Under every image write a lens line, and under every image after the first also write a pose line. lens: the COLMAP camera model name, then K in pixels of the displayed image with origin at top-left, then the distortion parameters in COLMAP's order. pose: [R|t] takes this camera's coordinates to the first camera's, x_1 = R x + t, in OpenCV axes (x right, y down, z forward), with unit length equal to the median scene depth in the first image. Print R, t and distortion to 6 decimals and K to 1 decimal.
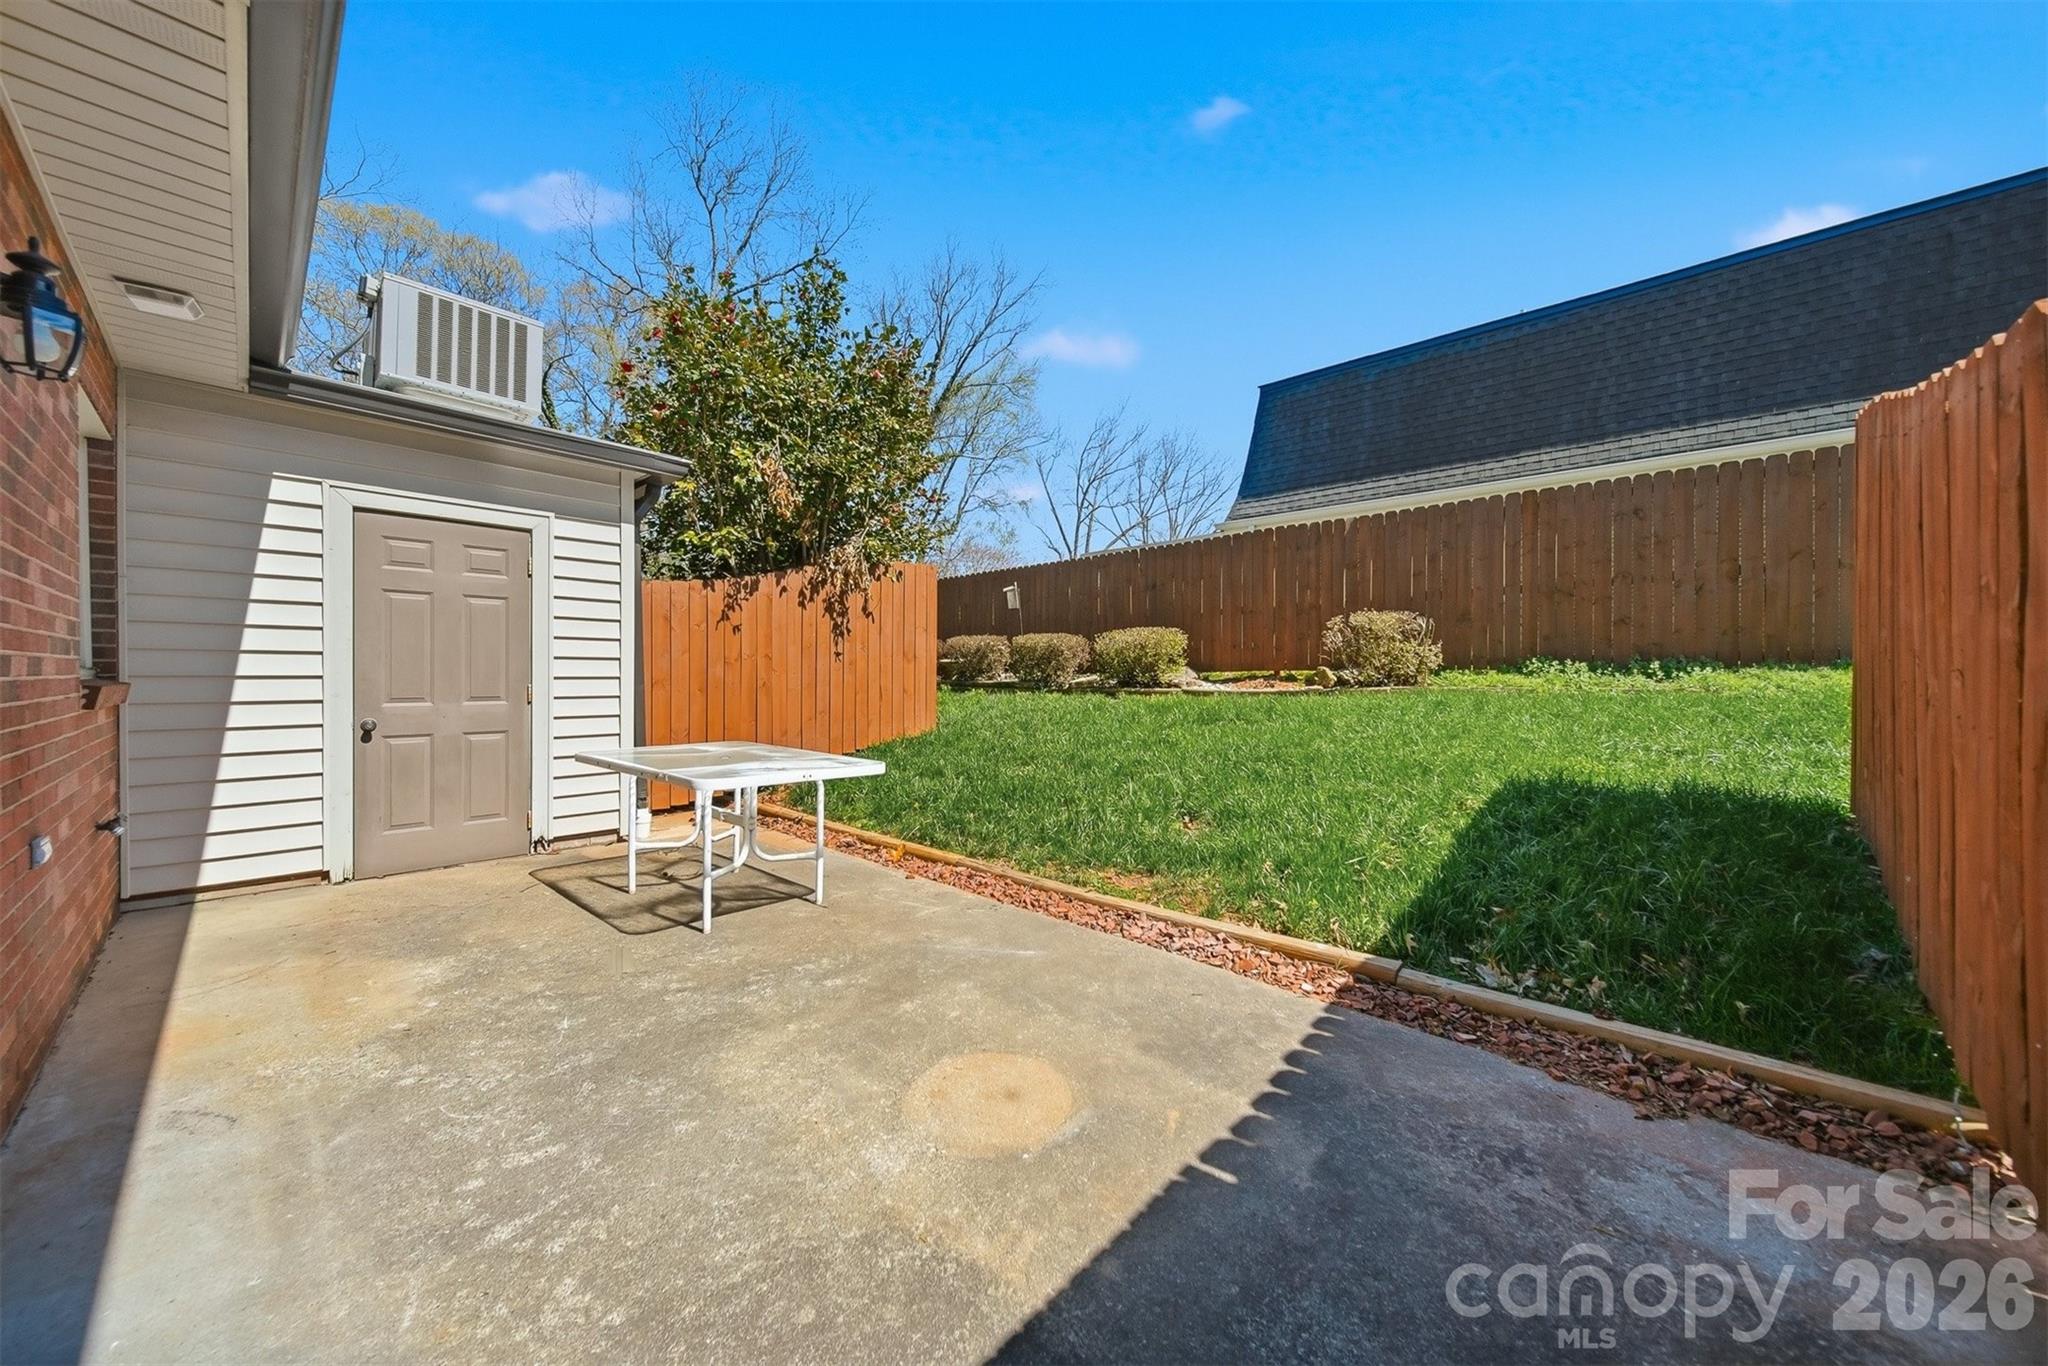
lens RADIAL K [[724.1, 0, 1004.3], [0, 724.1, 678.0], [0, 0, 1]] dist [-0.001277, -0.000256]
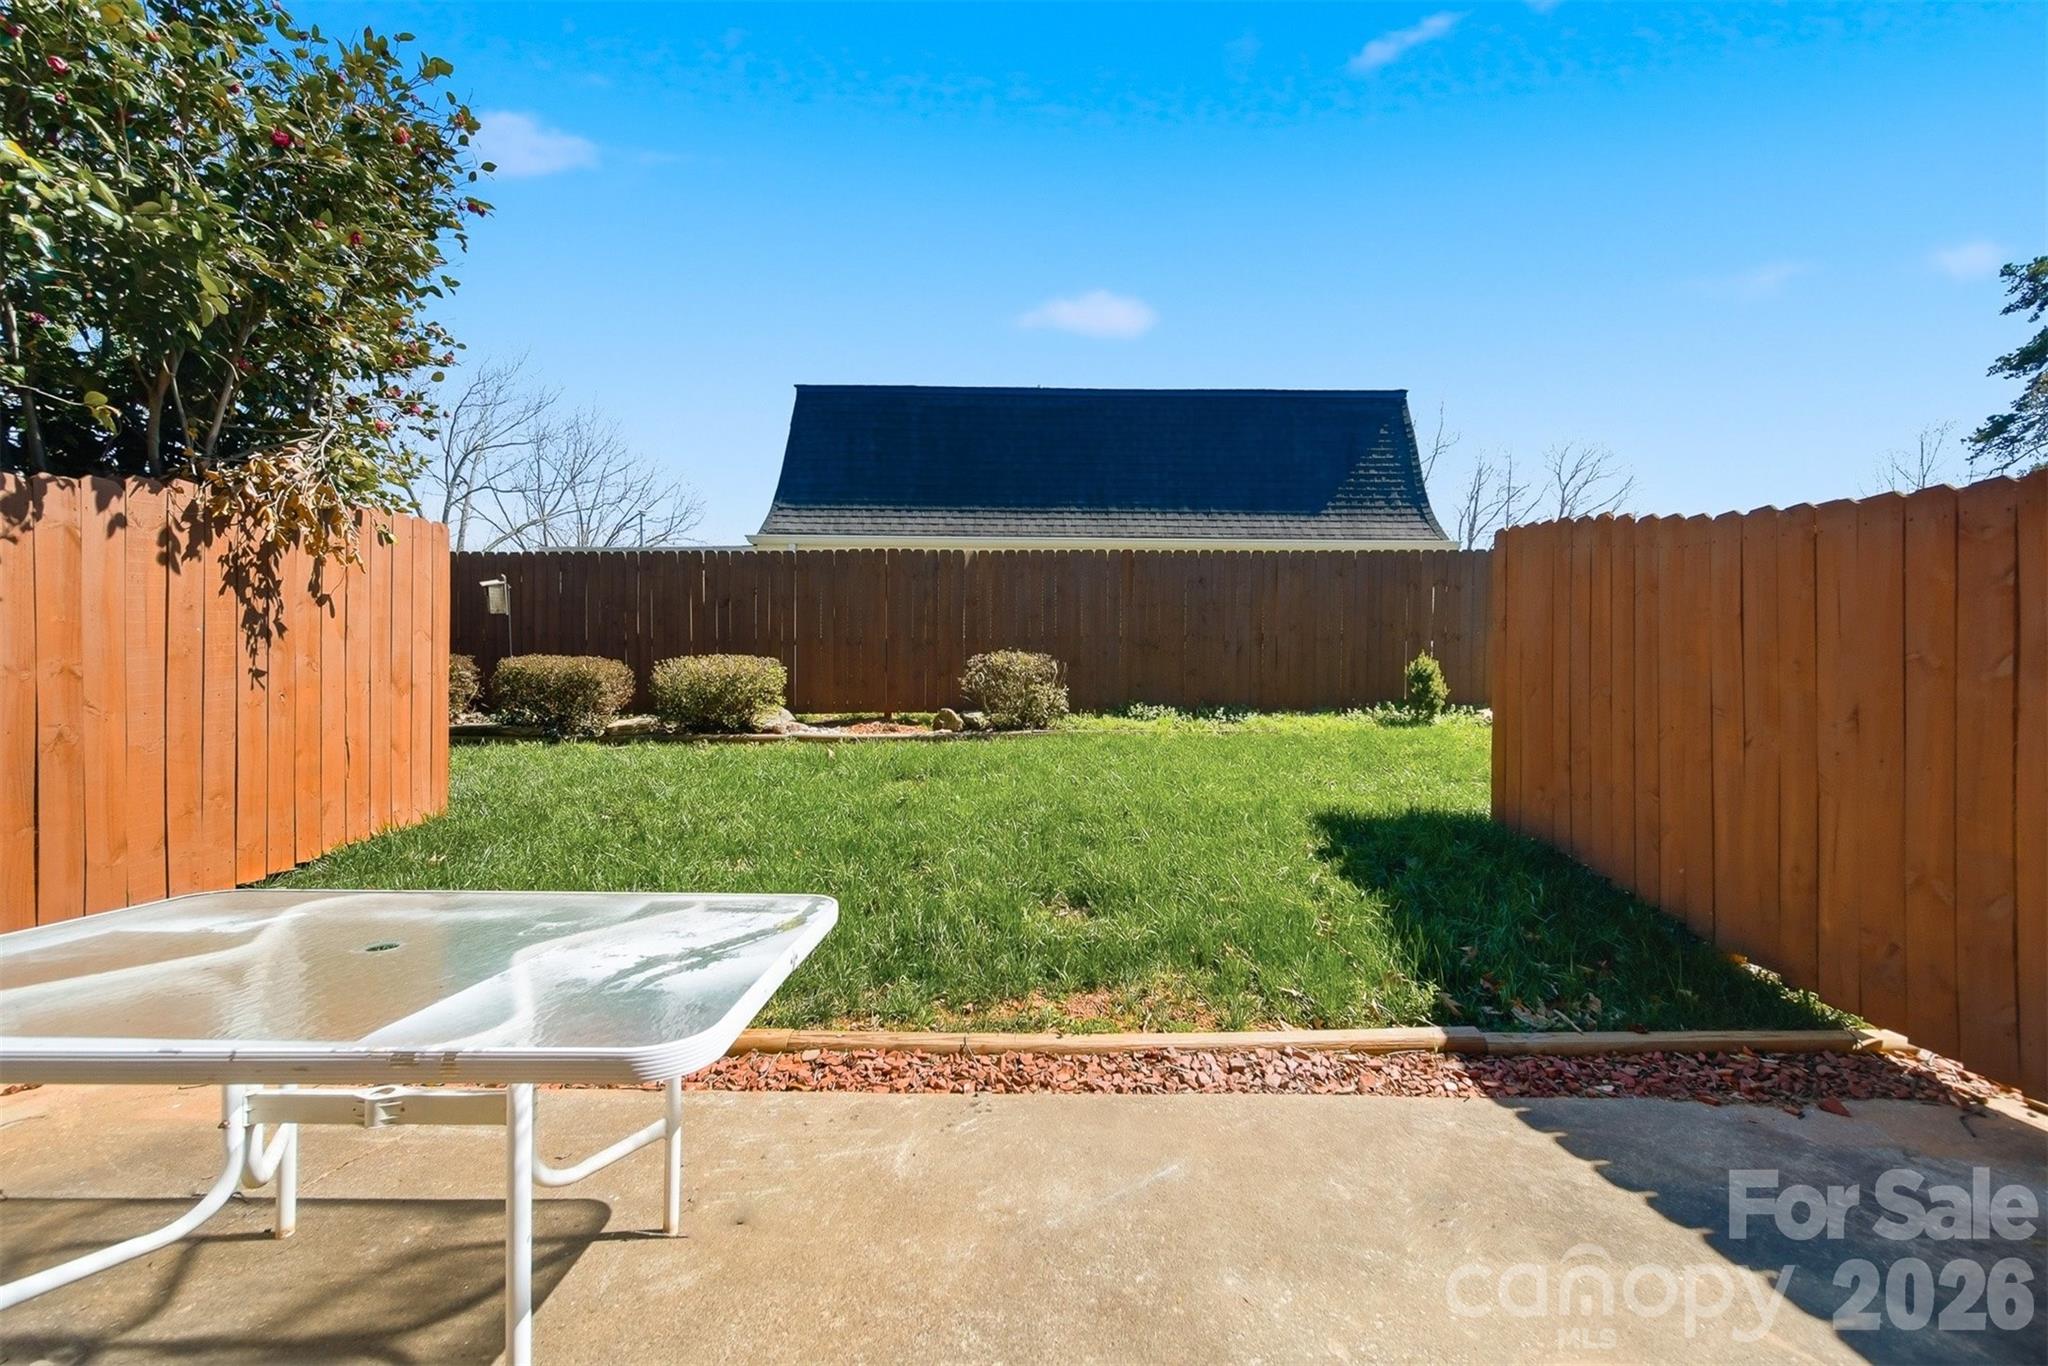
lens RADIAL K [[791.1, 0, 1056.8], [0, 791.1, 727.3], [0, 0, 1]] dist [-0.005163, 0.000060]
pose [[0.720294, -0.005940, 0.693644, -0.196201], [-0.001173, 0.999951, 0.009781, -0.002476], [-0.693668, -0.007859, 0.720252, 0.226692]]
